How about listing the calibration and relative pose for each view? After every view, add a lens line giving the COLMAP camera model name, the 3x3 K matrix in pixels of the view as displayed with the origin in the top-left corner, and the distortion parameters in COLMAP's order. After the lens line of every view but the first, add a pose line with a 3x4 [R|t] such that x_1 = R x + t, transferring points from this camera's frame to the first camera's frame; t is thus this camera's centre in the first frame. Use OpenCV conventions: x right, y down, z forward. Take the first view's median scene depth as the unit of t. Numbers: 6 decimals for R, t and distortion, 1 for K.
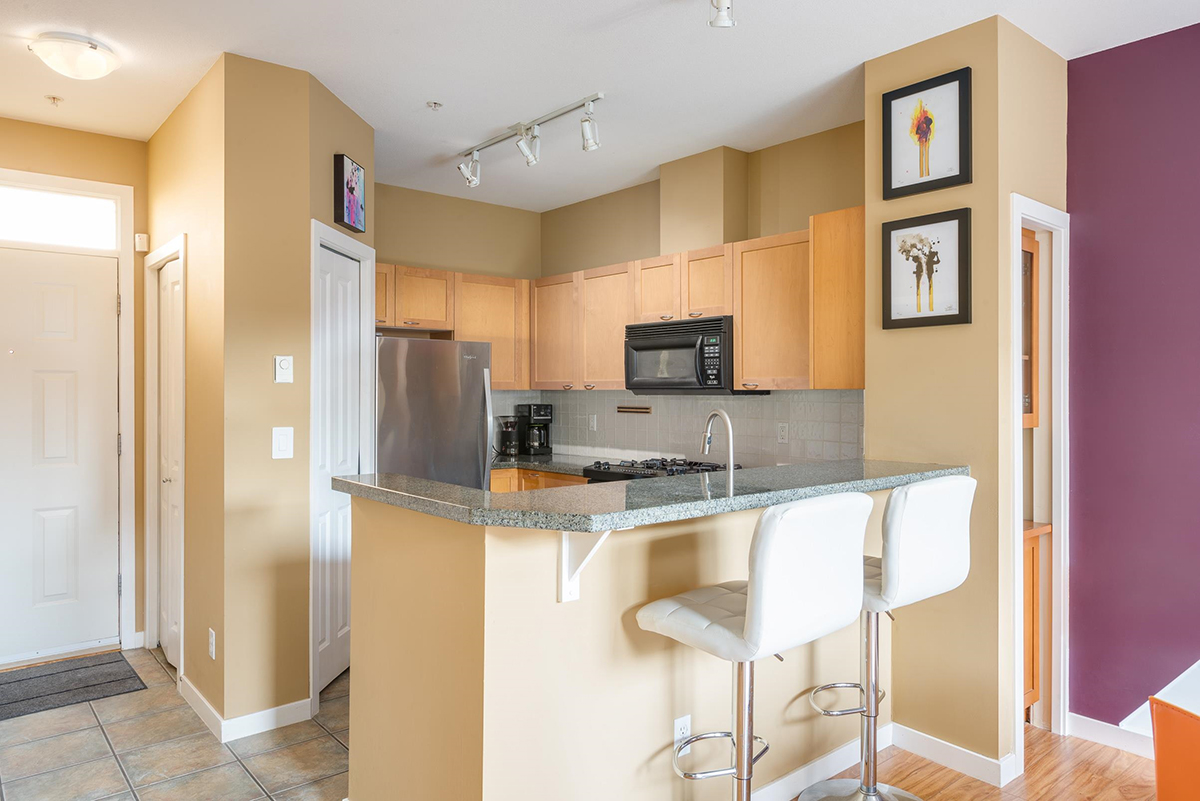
lens RADIAL K [[798.9, 0, 601.3], [0, 798.9, 388.5], [0, 0, 1]] dist [-0.001353, -0.000742]
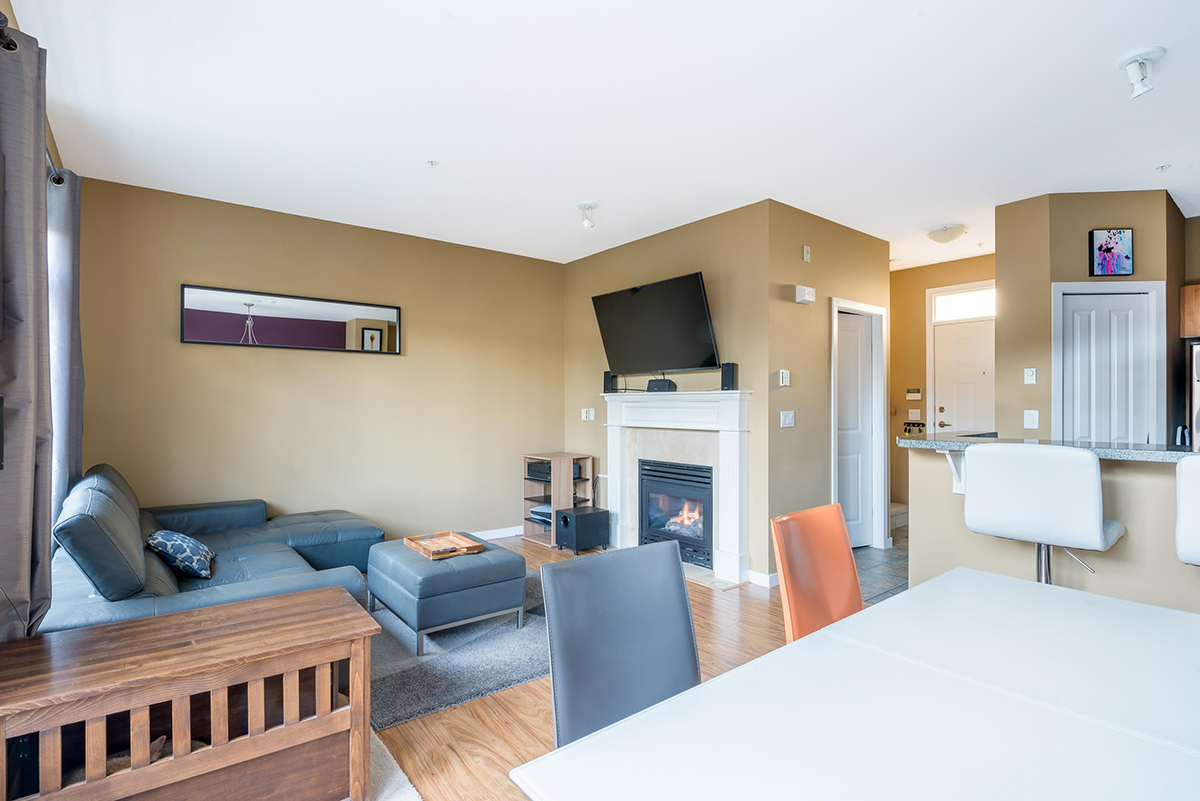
lens RADIAL K [[581.7, 0, 600.0], [0, 581.7, 400.5], [0, 0, 1]] dist [-0.006614, -0.001344]
pose [[-0.033945, -0.006529, -0.999402, 0.735993], [0.004282, 0.999969, -0.006679, 0.027094], [0.999415, -0.004507, -0.033916, 0.105415]]
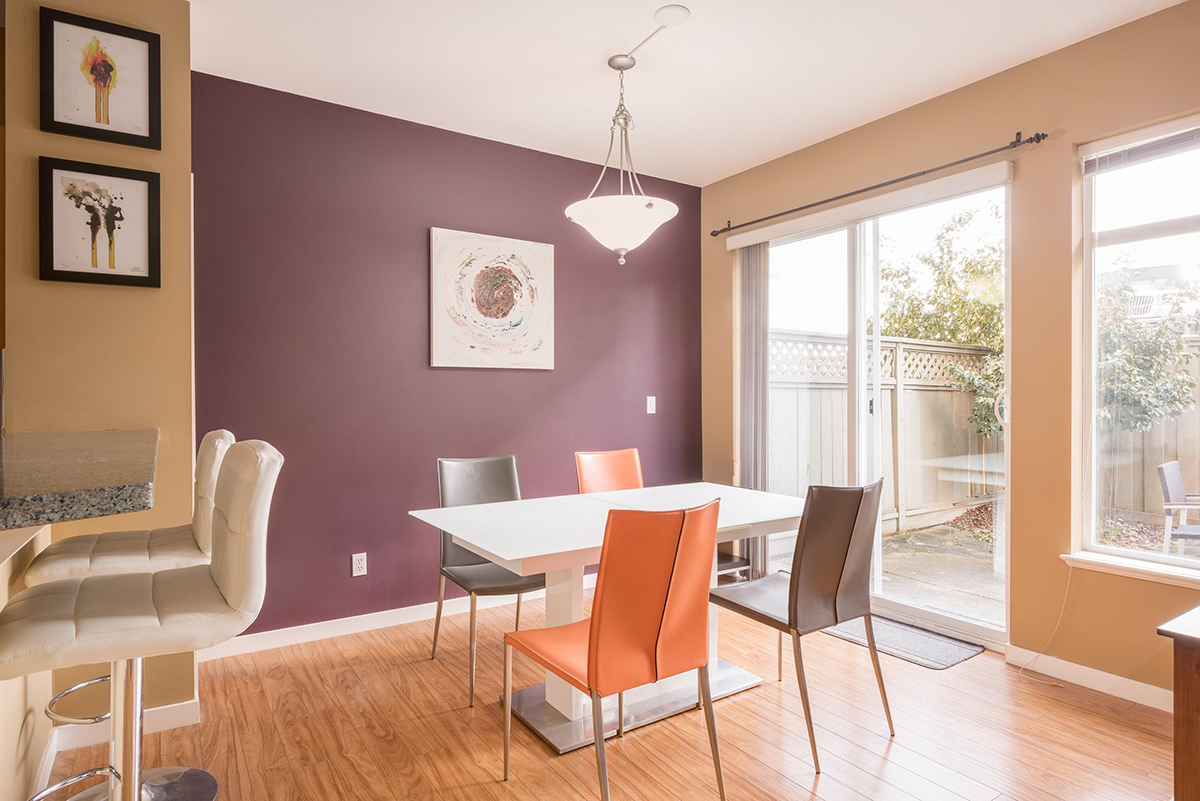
lens RADIAL K [[666.1, 0, 601.5], [0, 666.1, 396.6], [0, 0, 1]] dist [-0.003833, -0.001394]
pose [[0.113145, -0.004571, 0.993568, -0.237338], [-0.003262, 0.999982, 0.004972, 0.038152], [-0.993573, -0.003803, 0.113128, 0.258891]]
